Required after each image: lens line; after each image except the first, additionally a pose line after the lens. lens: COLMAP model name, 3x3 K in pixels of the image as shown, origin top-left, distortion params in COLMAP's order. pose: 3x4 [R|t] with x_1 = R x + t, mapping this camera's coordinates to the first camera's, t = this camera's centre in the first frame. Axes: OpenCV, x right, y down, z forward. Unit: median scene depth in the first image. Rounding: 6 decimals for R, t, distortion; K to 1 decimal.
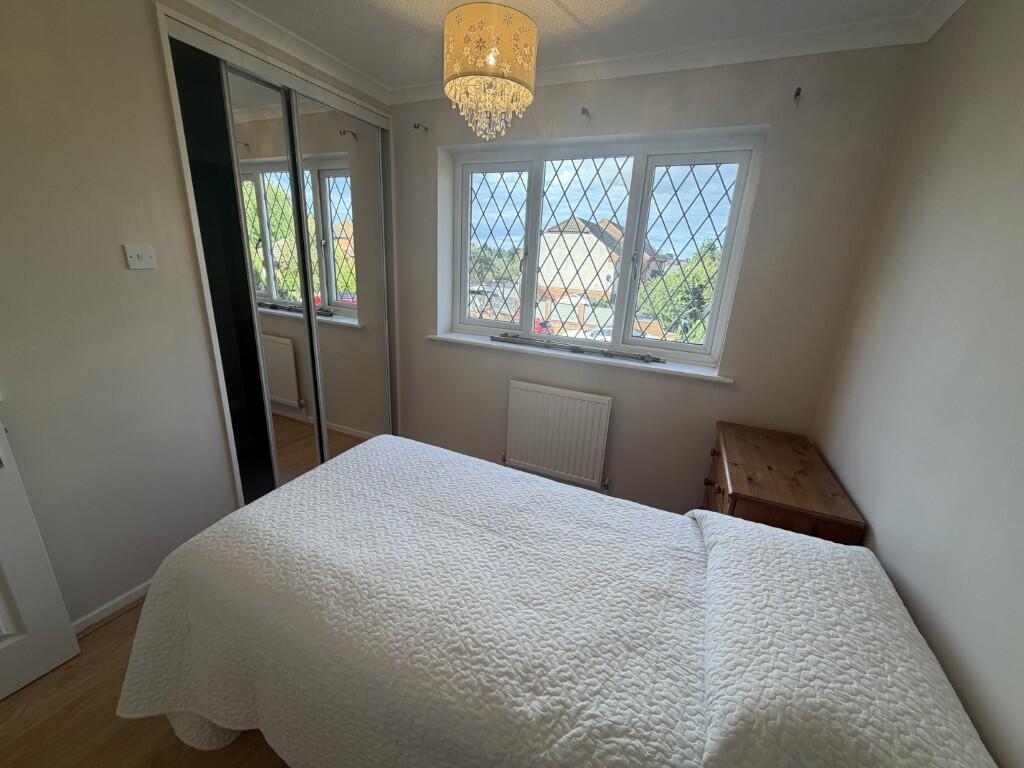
lens RADIAL K [[420.6, 0, 510.9], [0, 420.6, 375.3], [0, 0, 1]] dist [0.056239, 0.000031]
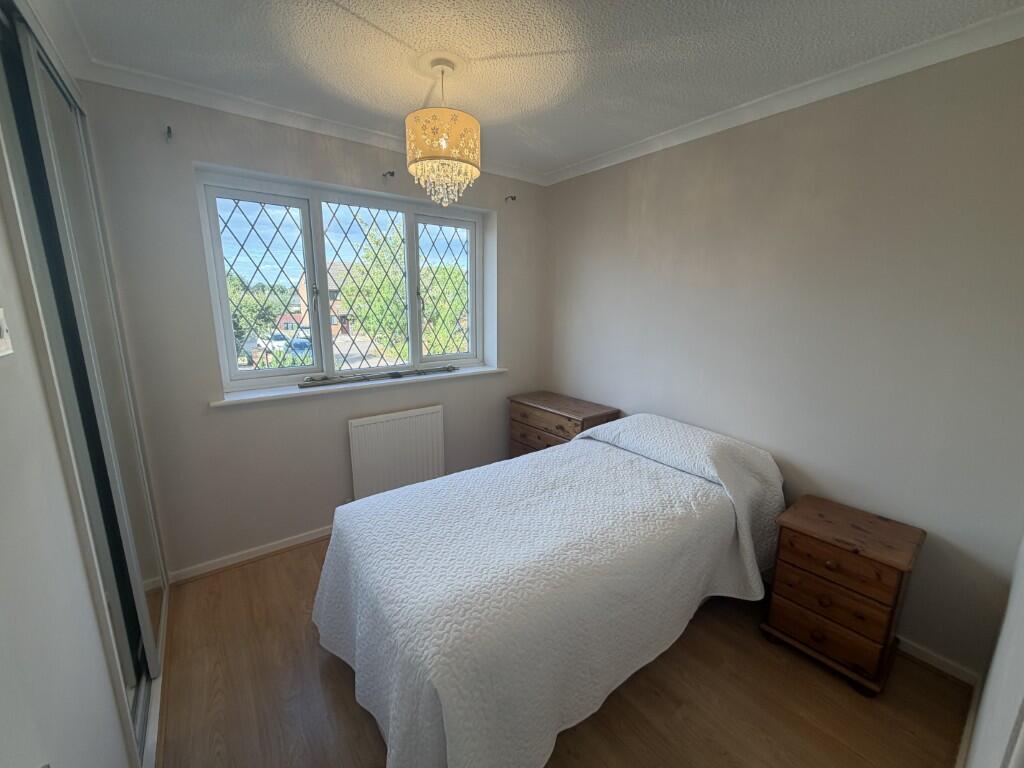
lens RADIAL K [[413.8, 0, 512.0], [0, 413.8, 384.0], [0, 0, 1]] dist [-0.000901, -0.000035]
pose [[0.471598, -0.225734, 0.852432, -0.639203], [0.256173, 0.960061, 0.112511, -0.083142], [-0.843784, 0.165310, 0.510589, 0.192030]]
